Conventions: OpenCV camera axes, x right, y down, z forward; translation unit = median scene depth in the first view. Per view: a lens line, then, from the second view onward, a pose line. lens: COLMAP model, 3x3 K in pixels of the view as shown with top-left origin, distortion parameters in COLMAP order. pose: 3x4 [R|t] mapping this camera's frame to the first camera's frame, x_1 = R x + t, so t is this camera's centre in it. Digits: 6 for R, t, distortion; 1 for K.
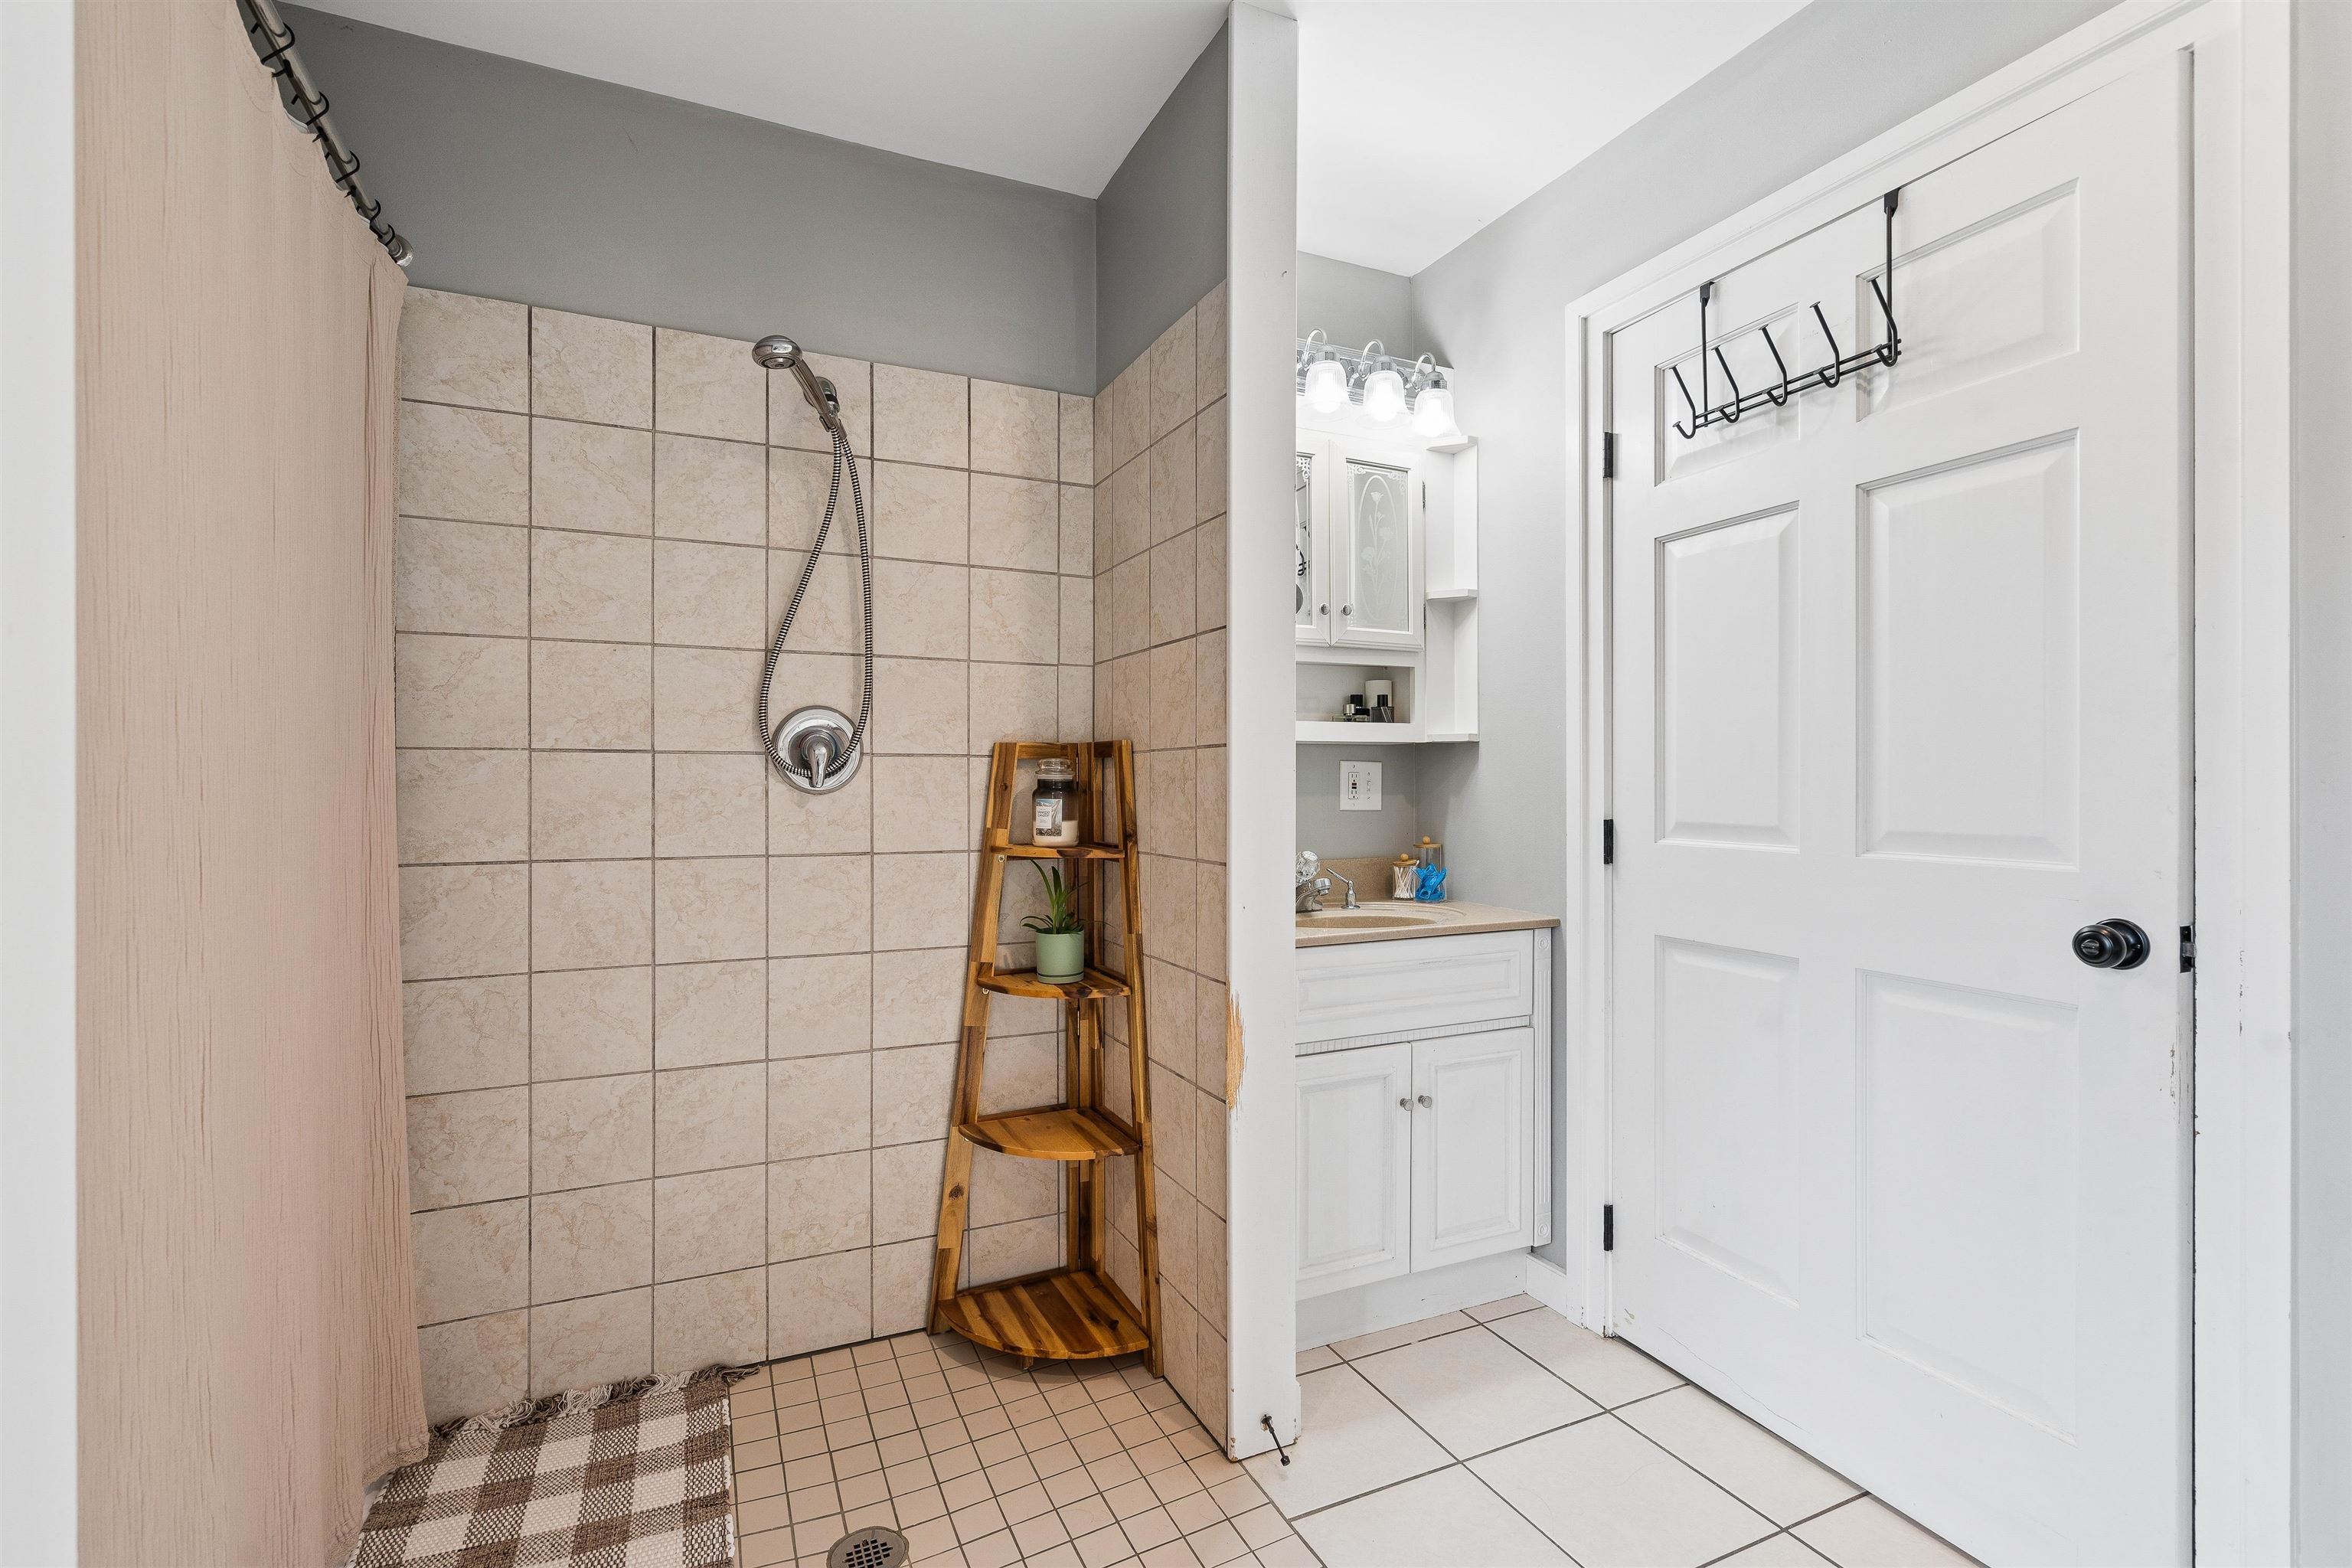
lens RADIAL K [[1071.6, 0, 1168.2], [0, 1071.6, 782.7], [0, 0, 1]] dist [-0.001828, 0.002017]
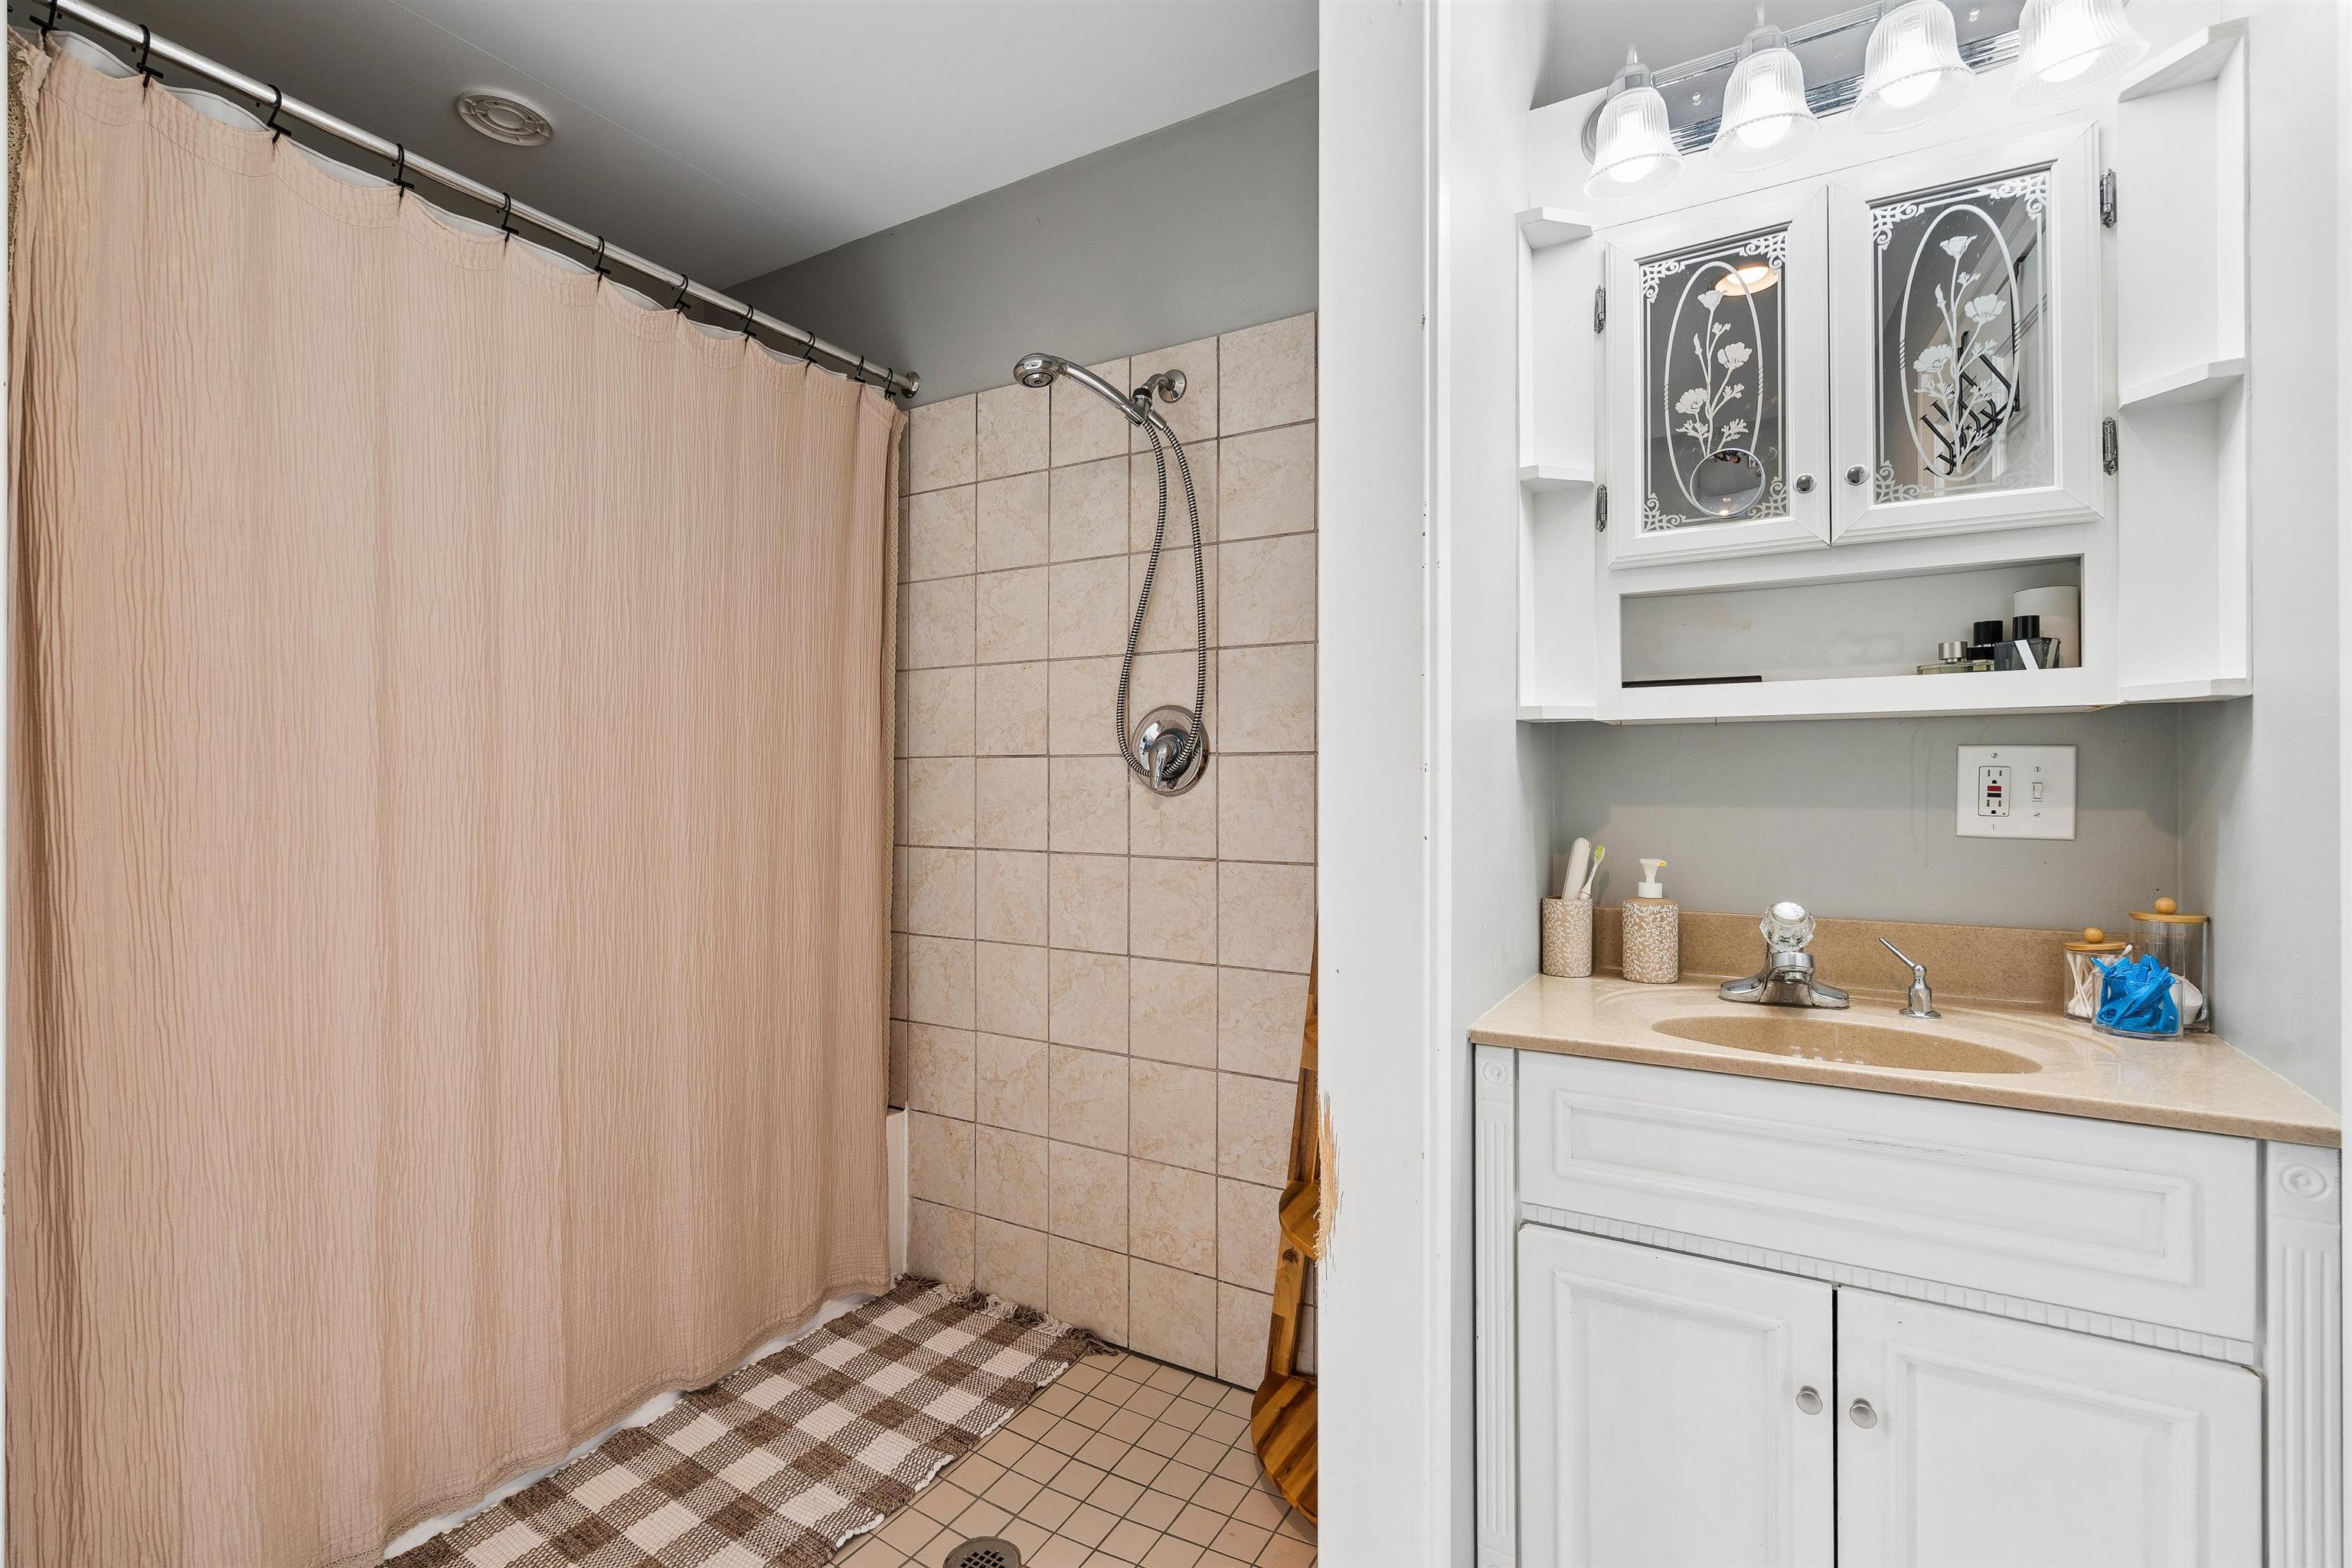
lens RADIAL K [[1071.6, 0, 1172.0], [0, 1071.6, 780.5], [0, 0, 1]] dist [-0.001828, 0.002017]
pose [[0.561567, 0.000327, -0.827431, 0.499565], [0.000109, 1.000000, 0.000469, -0.003911], [0.827431, -0.000353, 0.561567, 0.463611]]
